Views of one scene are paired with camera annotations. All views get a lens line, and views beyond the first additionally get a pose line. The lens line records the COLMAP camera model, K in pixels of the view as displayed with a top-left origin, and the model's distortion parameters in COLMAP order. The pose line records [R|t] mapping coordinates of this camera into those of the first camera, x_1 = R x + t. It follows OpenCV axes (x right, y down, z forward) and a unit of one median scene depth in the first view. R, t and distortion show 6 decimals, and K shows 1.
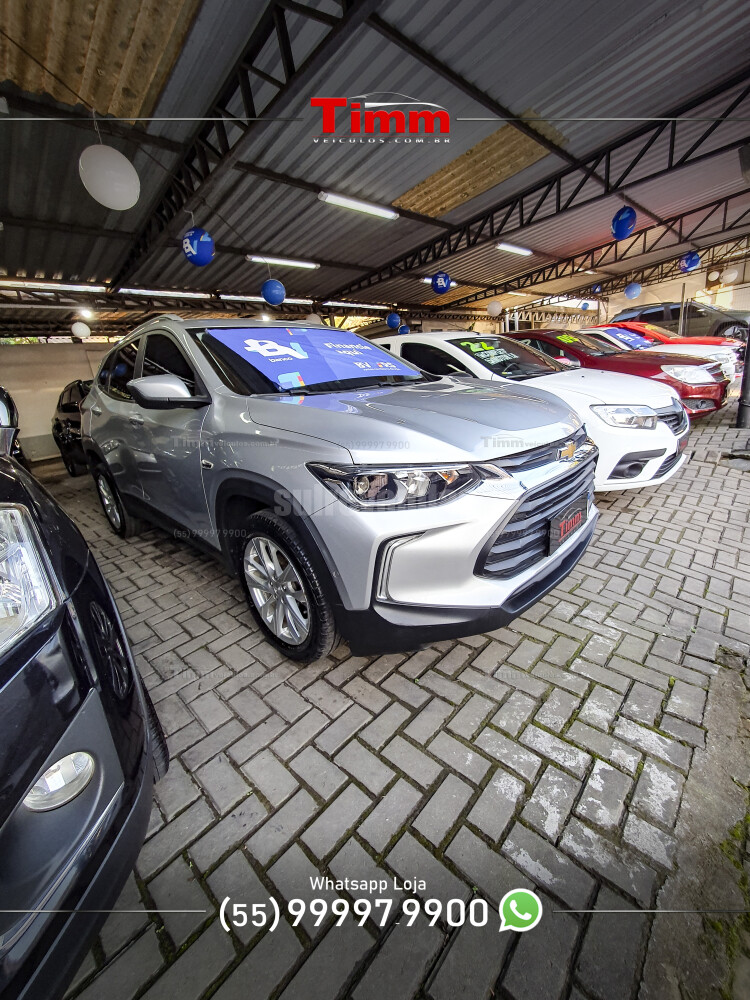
lens RADIAL K [[401.2, 0, 386.1], [0, 401.2, 496.2], [0, 0, 1]] dist [-0.000861, -0.000190]
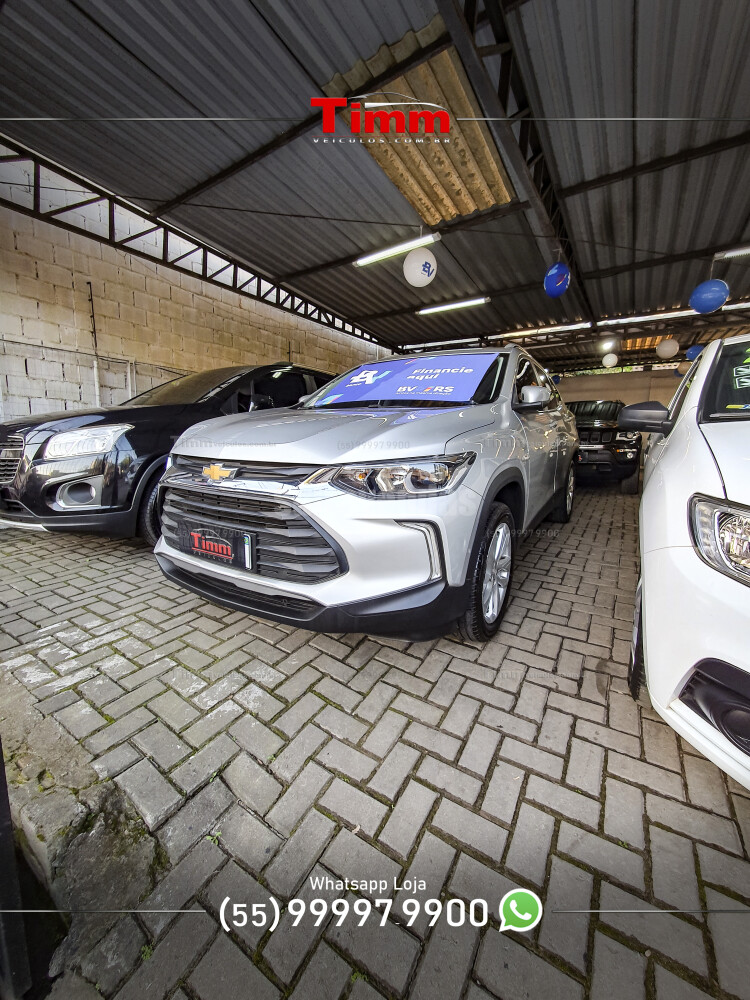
lens RADIAL K [[401.2, 0, 386.1], [0, 401.2, 496.2], [0, 0, 1]] dist [-0.000861, -0.000190]
pose [[0.193098, 0.250406, -0.948689, 1.080828], [-0.305055, 0.934289, 0.184513, -0.270303], [0.932553, 0.253774, 0.256796, 0.830114]]
